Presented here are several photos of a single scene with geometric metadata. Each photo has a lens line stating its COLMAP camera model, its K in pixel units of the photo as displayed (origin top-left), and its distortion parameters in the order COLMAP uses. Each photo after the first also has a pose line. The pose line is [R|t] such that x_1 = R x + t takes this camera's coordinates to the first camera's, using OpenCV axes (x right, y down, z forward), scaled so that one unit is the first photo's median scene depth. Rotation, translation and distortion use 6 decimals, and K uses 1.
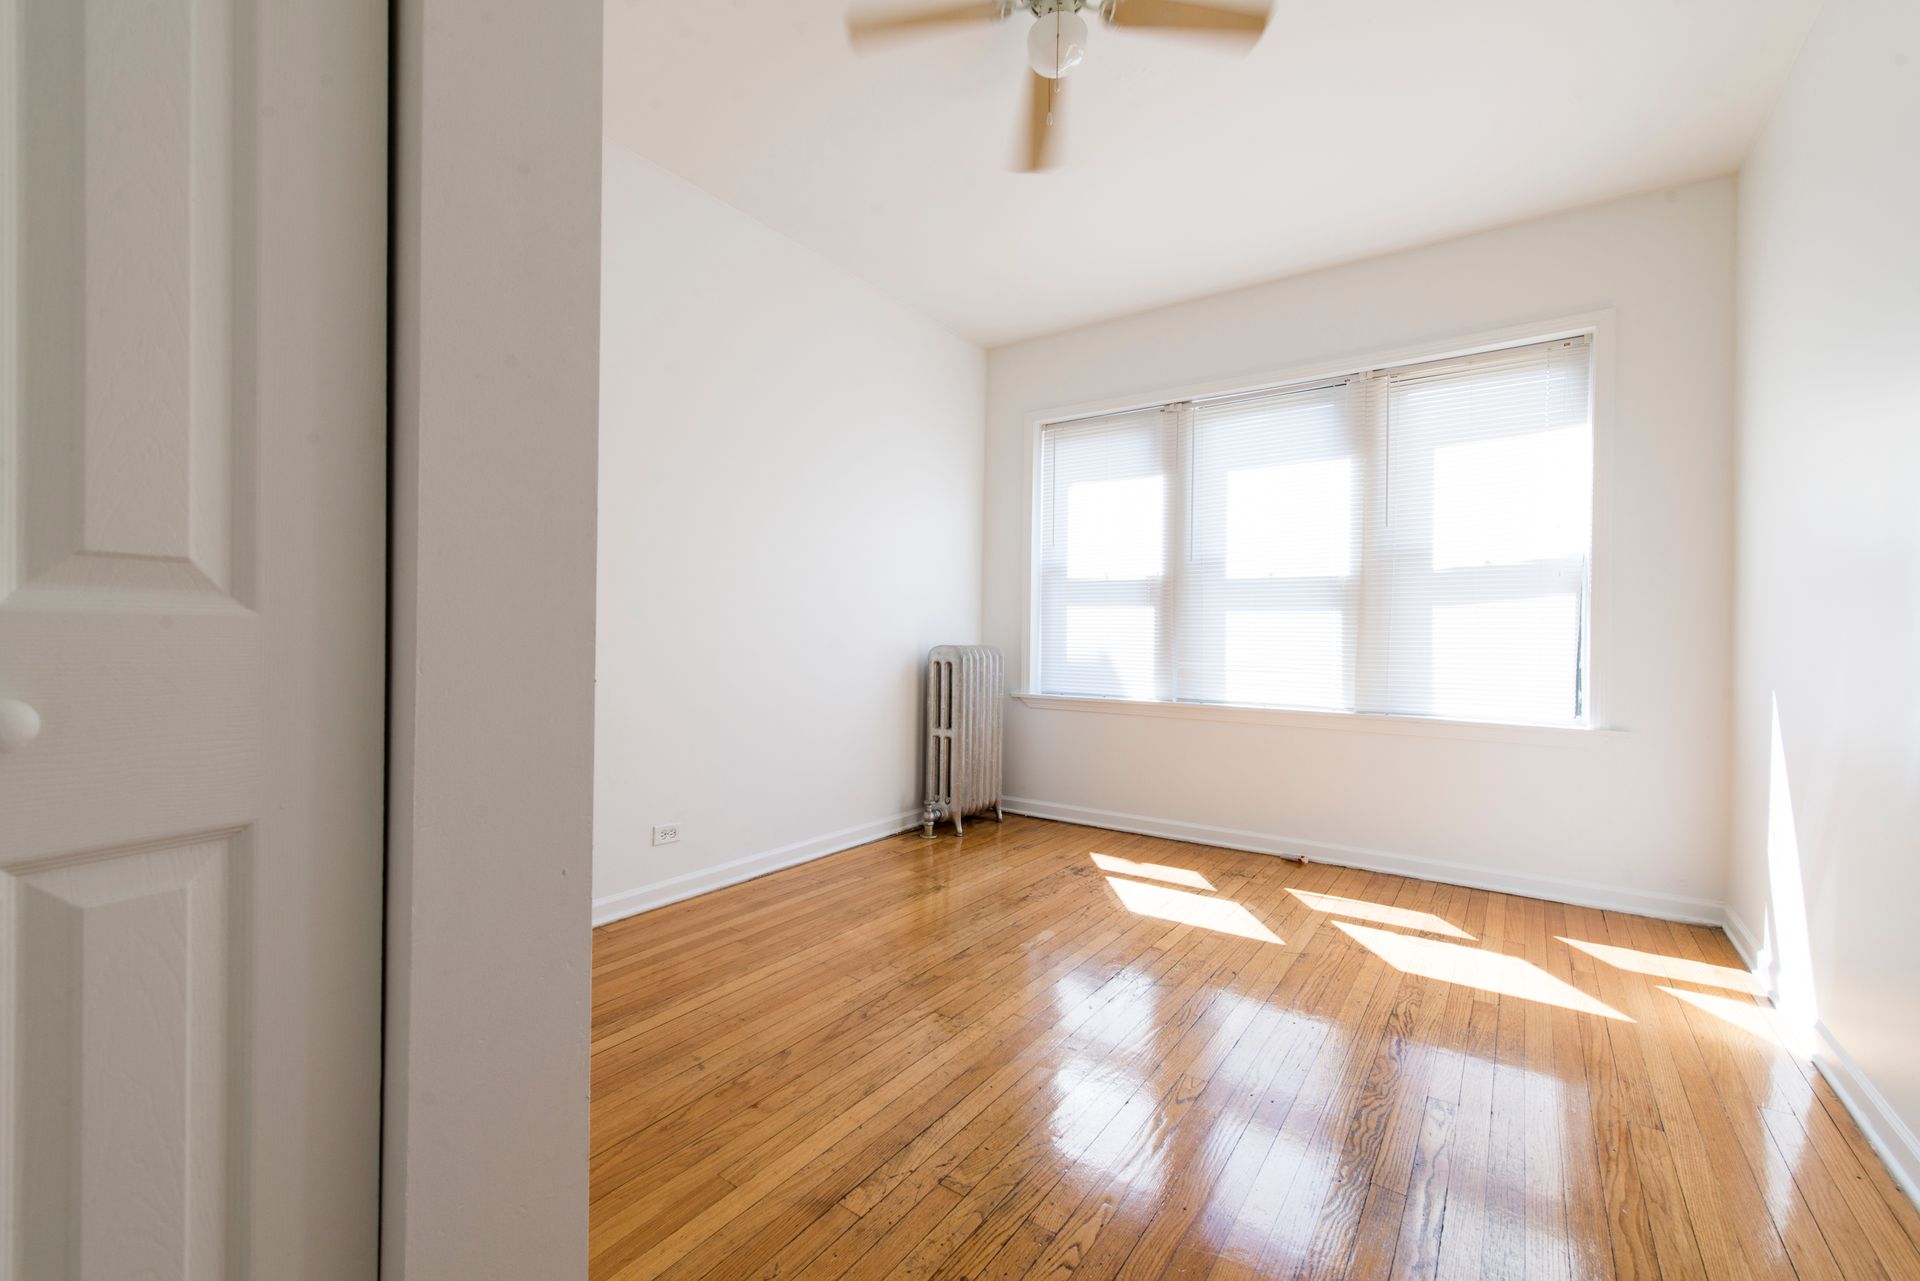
lens RADIAL K [[752.1, 0, 955.9], [0, 752.1, 642.5], [0, 0, 1]] dist [0.013683, -0.004771]
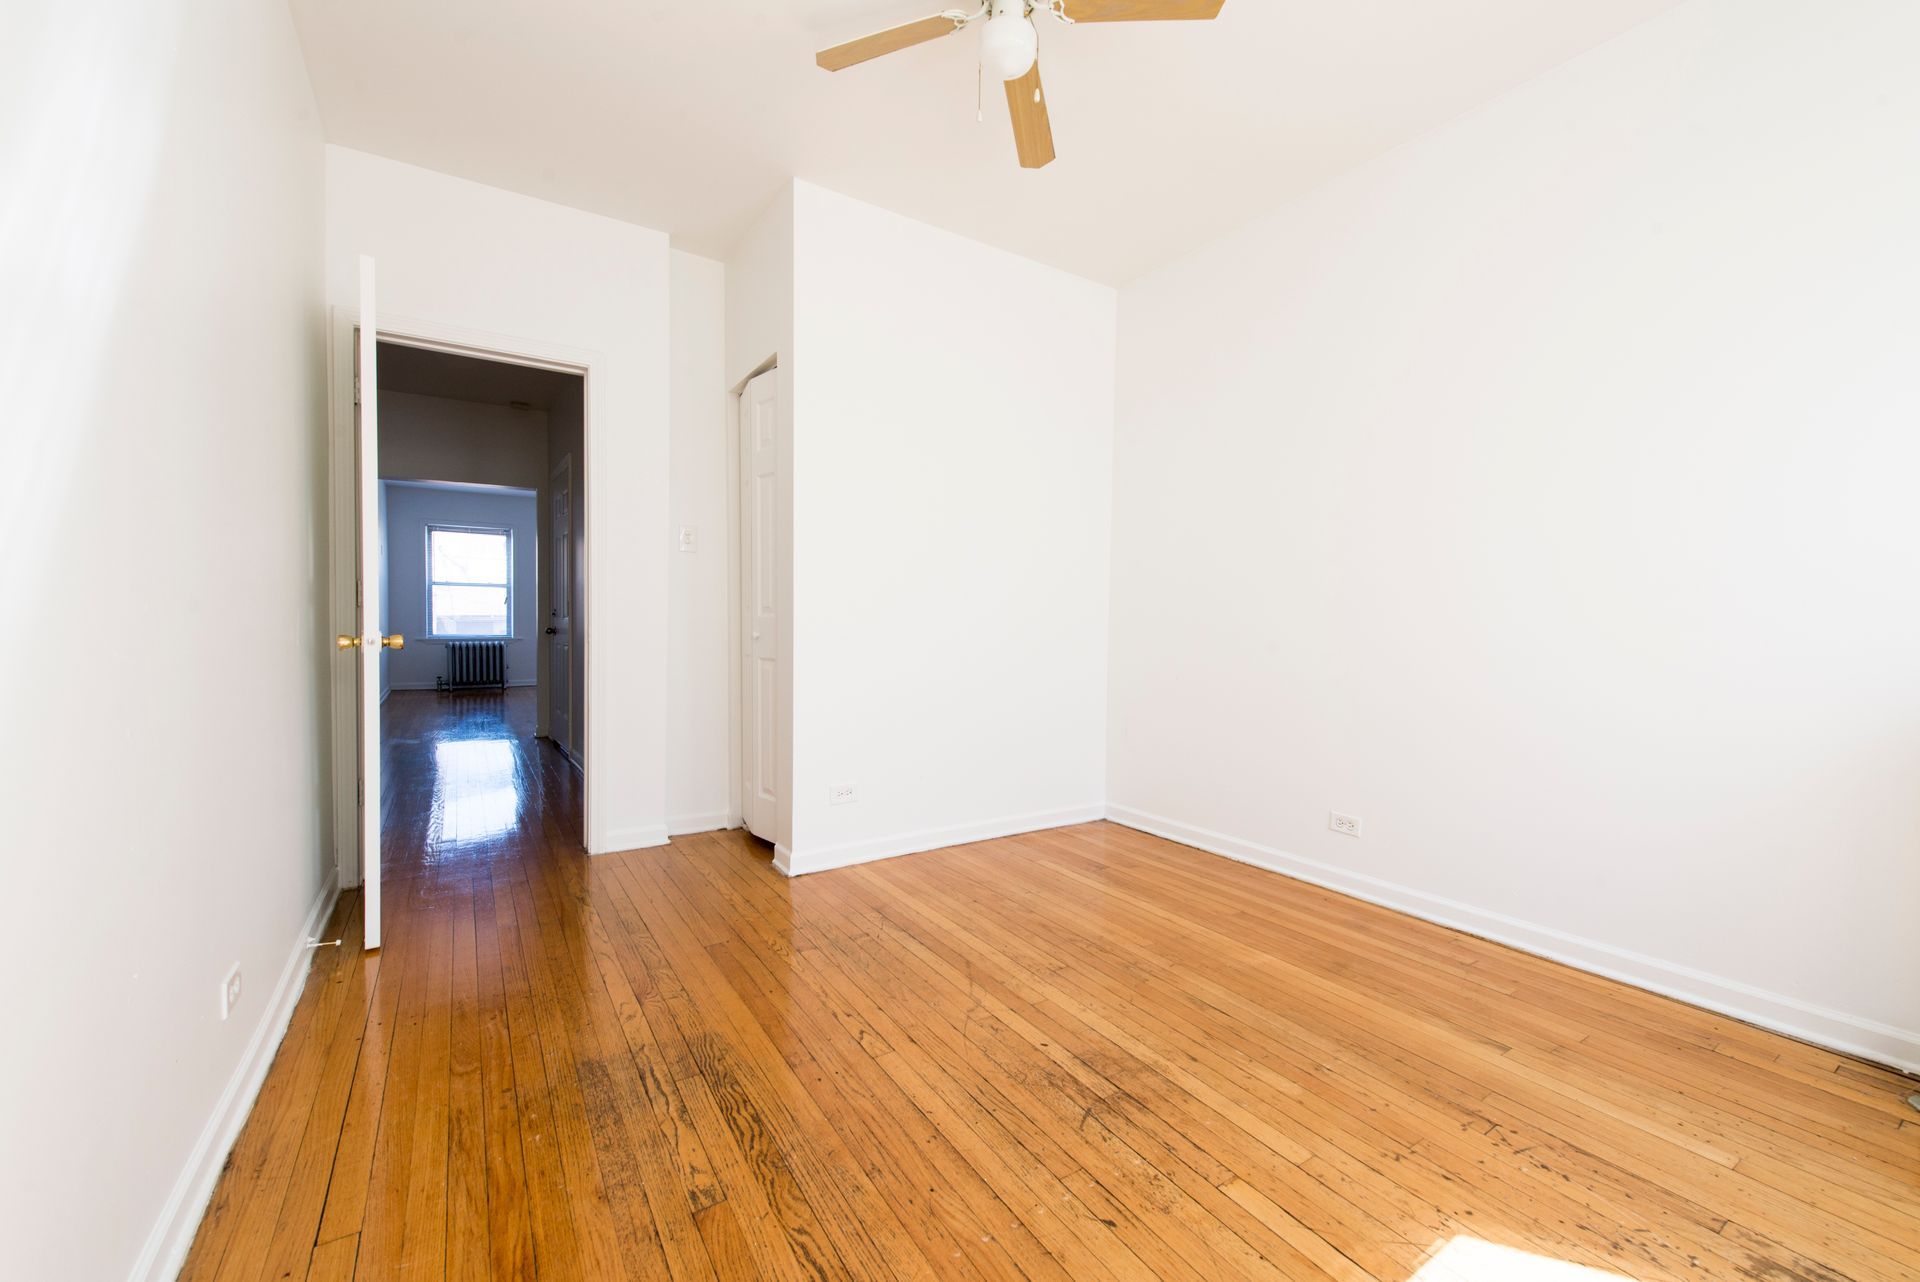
lens RADIAL K [[752.1, 0, 955.9], [0, 752.1, 643.0], [0, 0, 1]] dist [0.013683, -0.004771]
pose [[-0.343136, 0.013593, -0.939187, 0.861111], [-0.022337, 0.999494, 0.022627, 0.004494], [0.939020, 0.028743, -0.342659, 1.002363]]
